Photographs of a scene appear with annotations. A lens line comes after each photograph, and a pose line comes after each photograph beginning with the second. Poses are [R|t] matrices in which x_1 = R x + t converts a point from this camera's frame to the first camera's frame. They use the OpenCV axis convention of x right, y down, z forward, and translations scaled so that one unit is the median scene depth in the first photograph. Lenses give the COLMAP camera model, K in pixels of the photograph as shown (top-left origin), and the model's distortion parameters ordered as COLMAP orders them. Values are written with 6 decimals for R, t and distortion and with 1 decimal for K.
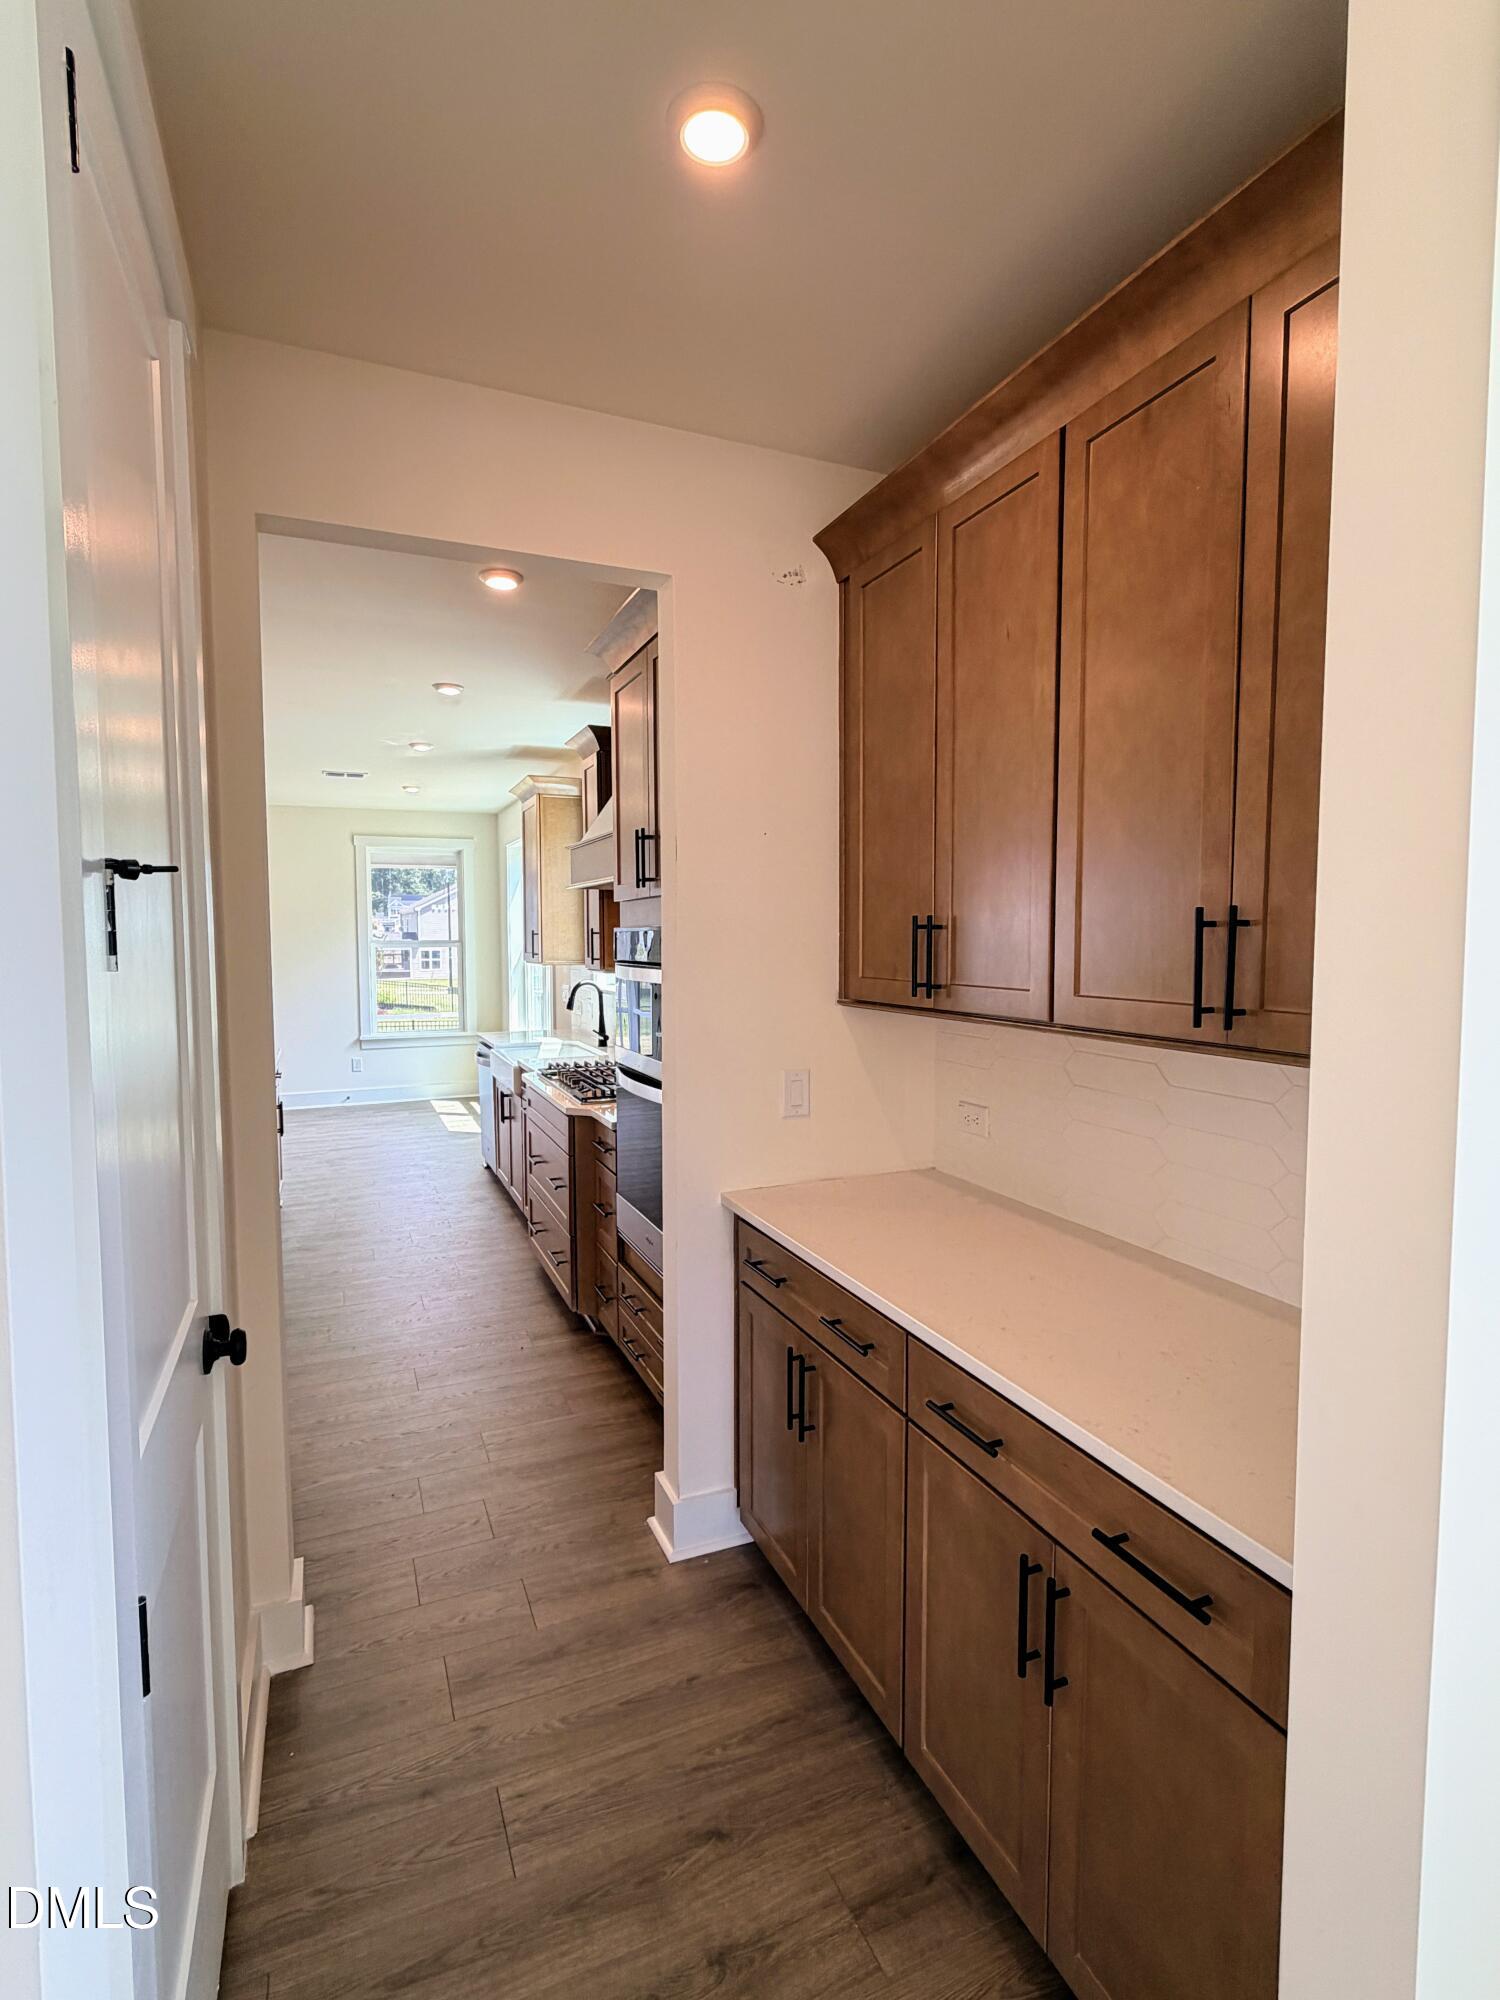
lens RADIAL K [[972.2, 0, 750.0], [0, 972.2, 1000.0], [0, 0, 1]] dist [0.001304, 0.000158]
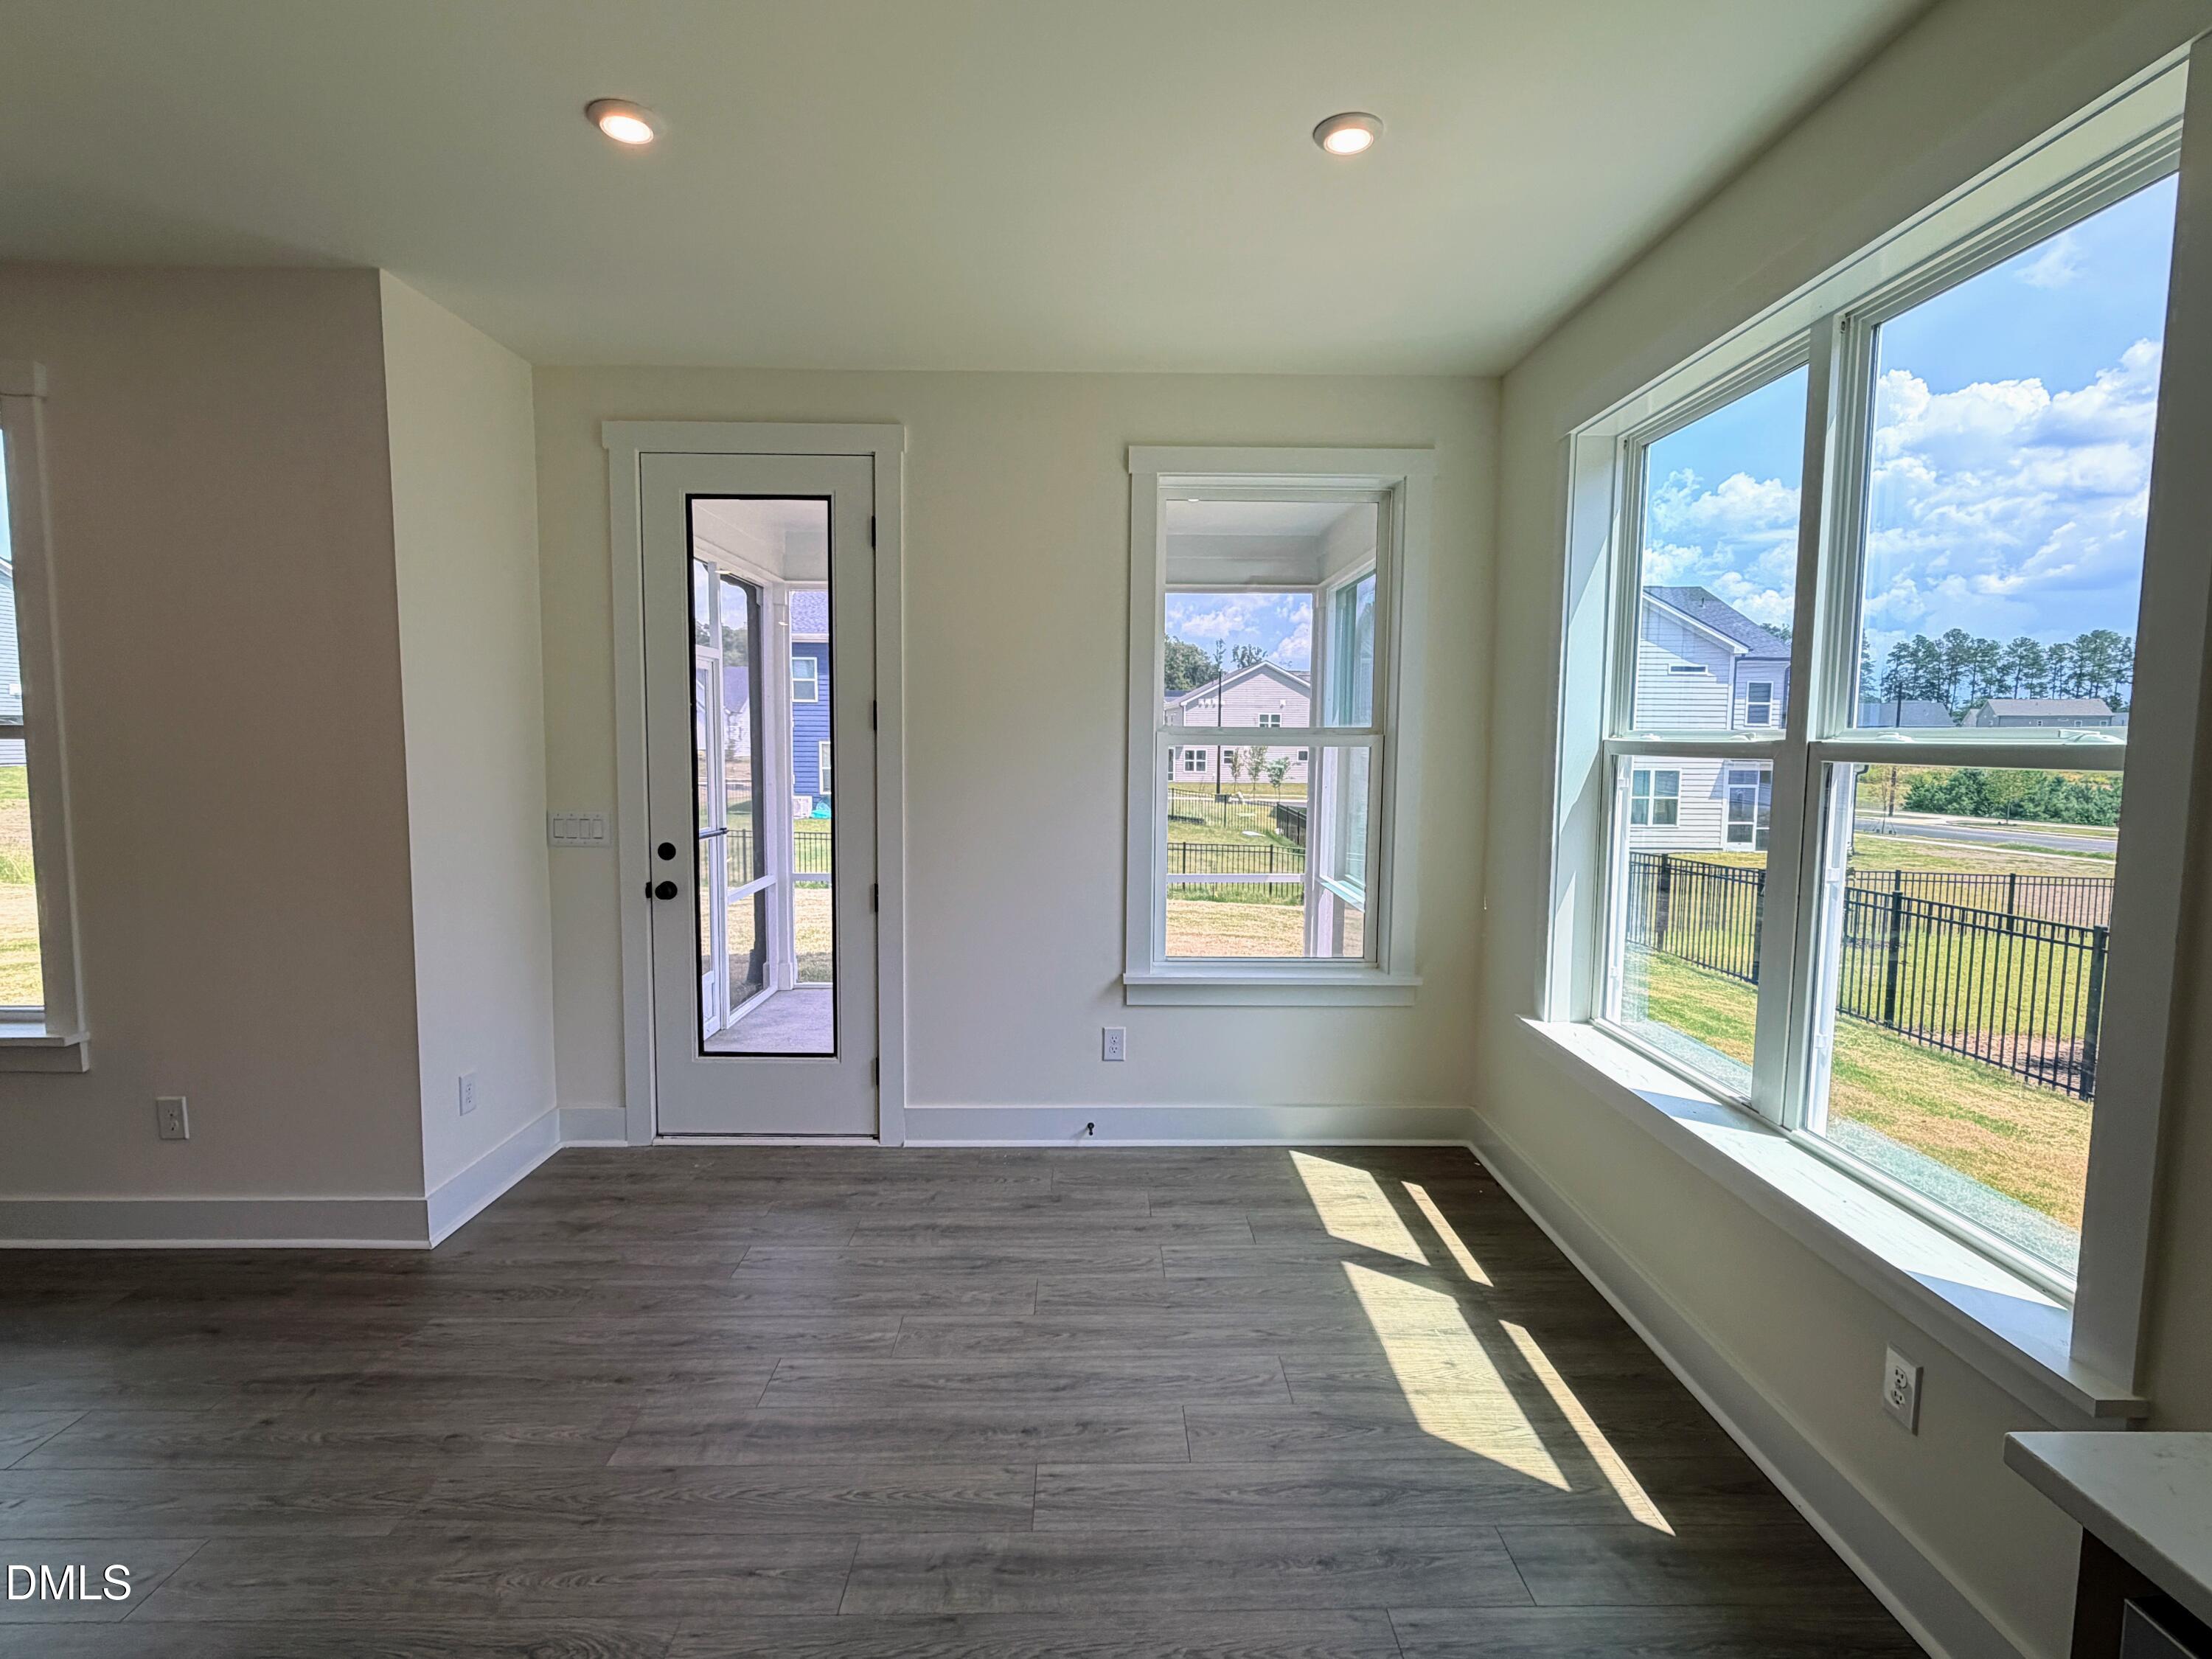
lens RADIAL K [[1075.3, 0, 1109.8], [0, 1075.3, 829.0], [0, 0, 1]] dist [0.001304, 0.000158]
pose [[0.923972, 0.044381, -0.379876, -0.344835], [-0.036636, 0.998948, 0.027597, -0.044248], [0.380701, -0.011582, 0.924626, 0.844143]]
